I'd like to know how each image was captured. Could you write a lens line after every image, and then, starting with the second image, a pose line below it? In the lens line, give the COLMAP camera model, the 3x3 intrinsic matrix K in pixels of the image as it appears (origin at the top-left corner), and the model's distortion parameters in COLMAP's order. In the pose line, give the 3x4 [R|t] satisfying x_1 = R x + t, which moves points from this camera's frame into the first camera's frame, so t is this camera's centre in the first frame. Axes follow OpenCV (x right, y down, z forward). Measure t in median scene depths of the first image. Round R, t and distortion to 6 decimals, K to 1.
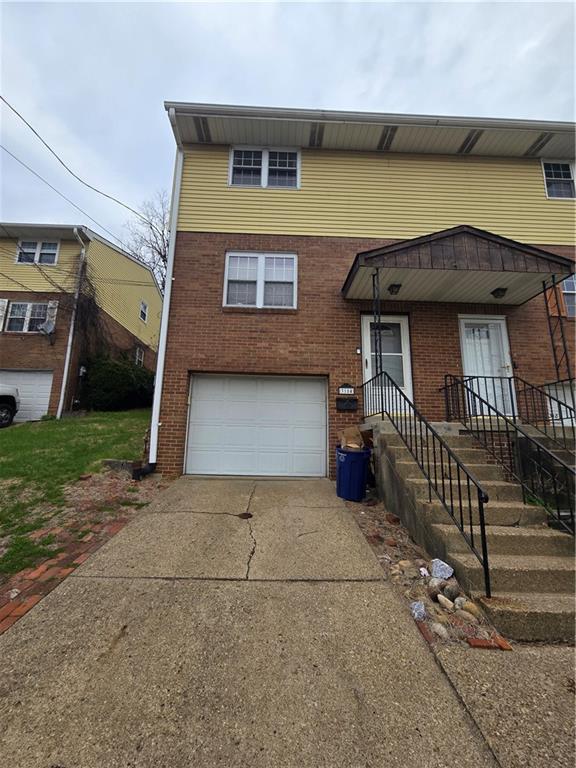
lens RADIAL K [[318.4, 0, 281.2], [0, 318.4, 387.3], [0, 0, 1]] dist [-0.002666, 0.003528]
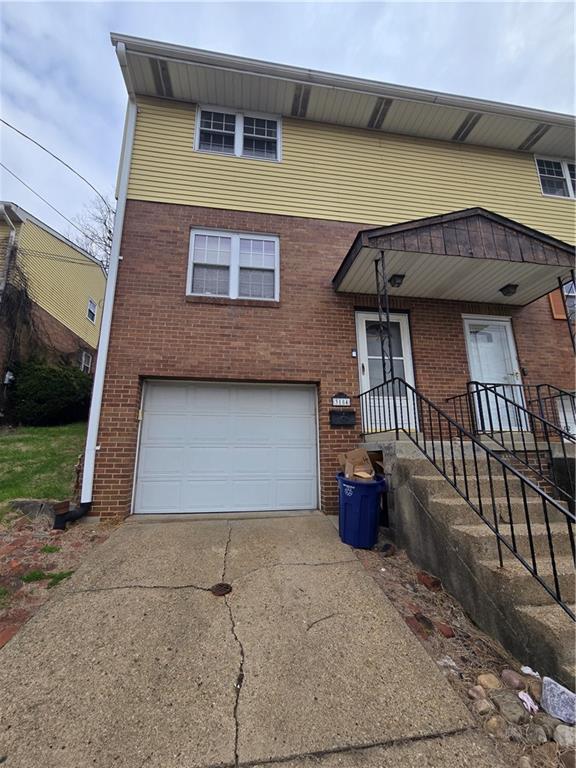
lens RADIAL K [[318.4, 0, 281.2], [0, 318.4, 387.3], [0, 0, 1]] dist [-0.002666, 0.003528]
pose [[0.993034, 0.001489, 0.117823, -0.044854], [0.001904, 0.999587, -0.028684, -0.002644], [-0.117817, 0.028709, 0.992620, 0.205767]]
